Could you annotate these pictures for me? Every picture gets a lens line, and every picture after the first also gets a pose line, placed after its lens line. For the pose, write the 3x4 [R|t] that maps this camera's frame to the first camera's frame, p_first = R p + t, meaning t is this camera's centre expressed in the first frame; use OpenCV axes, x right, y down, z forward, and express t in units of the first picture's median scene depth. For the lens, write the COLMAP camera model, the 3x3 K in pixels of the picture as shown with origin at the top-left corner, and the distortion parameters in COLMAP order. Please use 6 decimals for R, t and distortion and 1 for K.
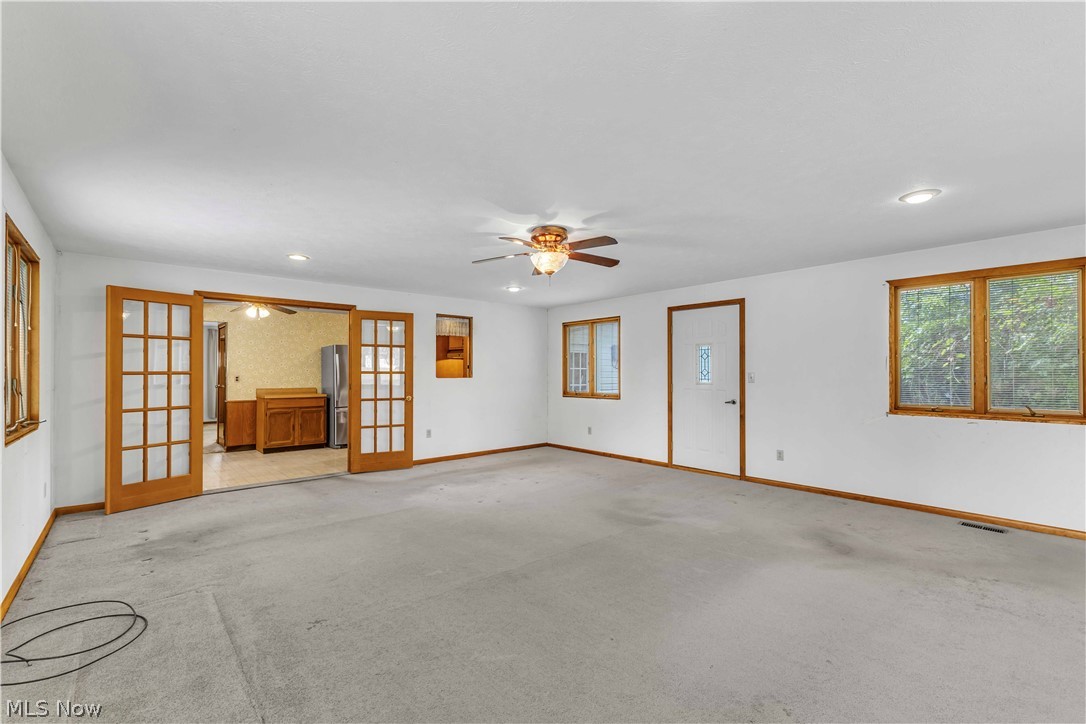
lens RADIAL K [[473.4, 0, 547.2], [0, 473.4, 368.7], [0, 0, 1]] dist [0.008928, -0.003070]
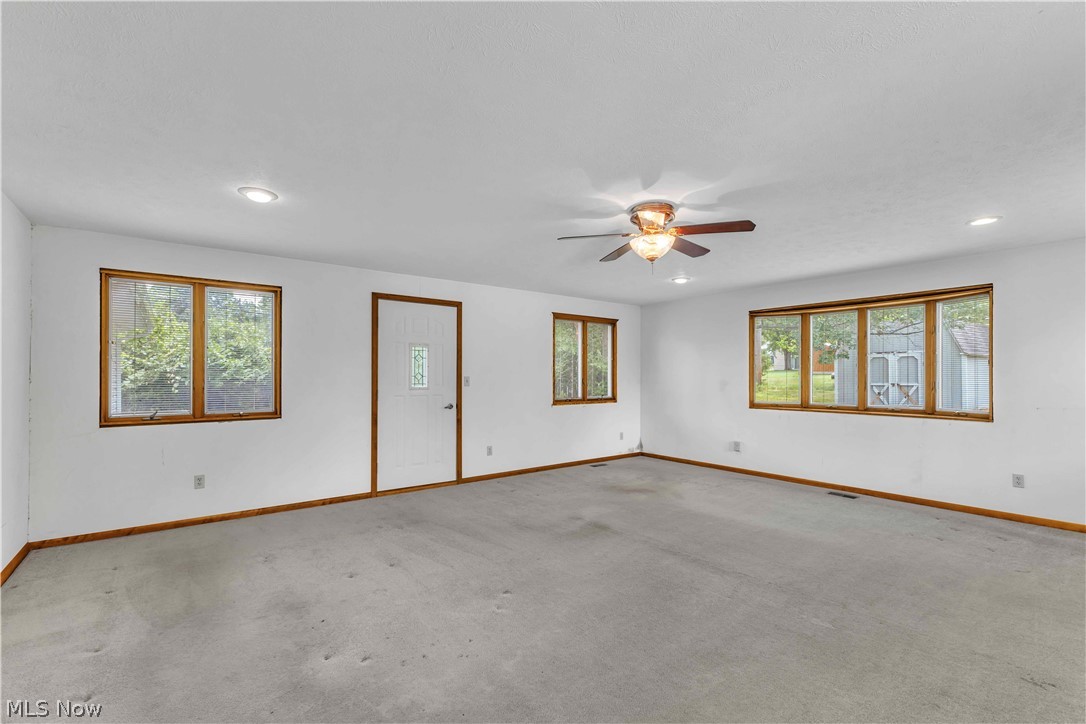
lens RADIAL K [[473.4, 0, 545.2], [0, 473.4, 373.1], [0, 0, 1]] dist [0.008928, -0.003070]
pose [[0.071632, 0.014378, 0.997327, -0.571930], [-0.005957, 0.999884, -0.013987, 0.014610], [-0.997413, -0.004940, 0.071709, 0.747124]]
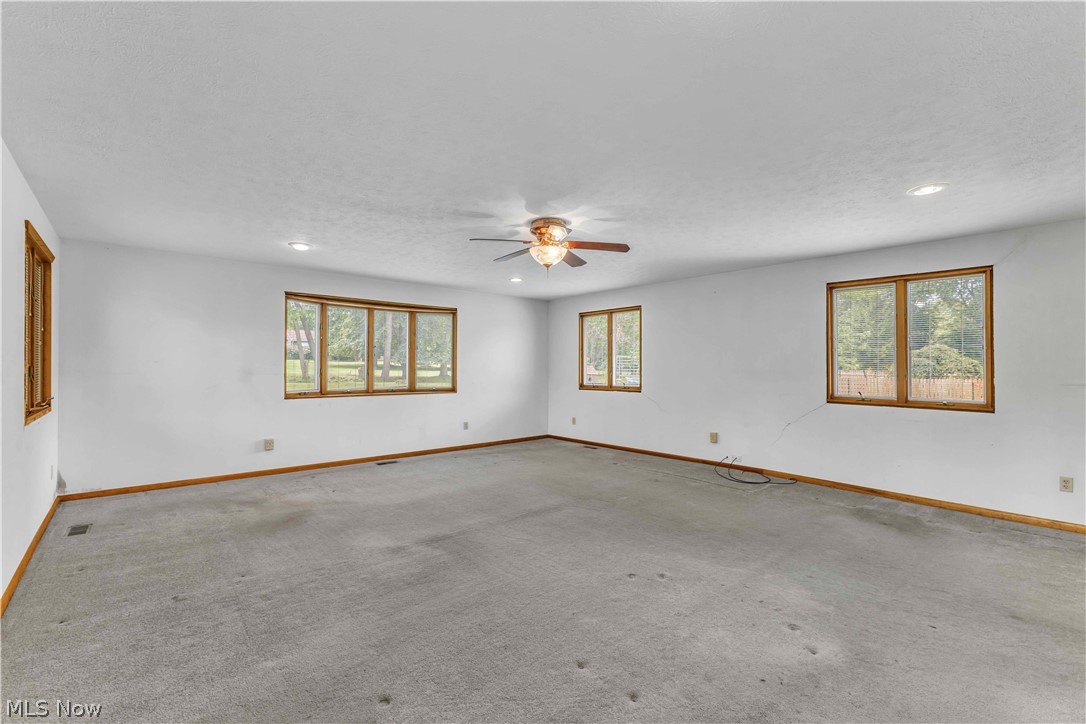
lens RADIAL K [[473.4, 0, 537.1], [0, 473.4, 358.8], [0, 0, 1]] dist [0.008928, -0.003070]
pose [[-0.999720, 0.005220, 0.023065, 0.003432], [0.004773, 0.999800, -0.019409, 0.014534], [-0.023161, -0.019294, -0.999546, 1.328168]]
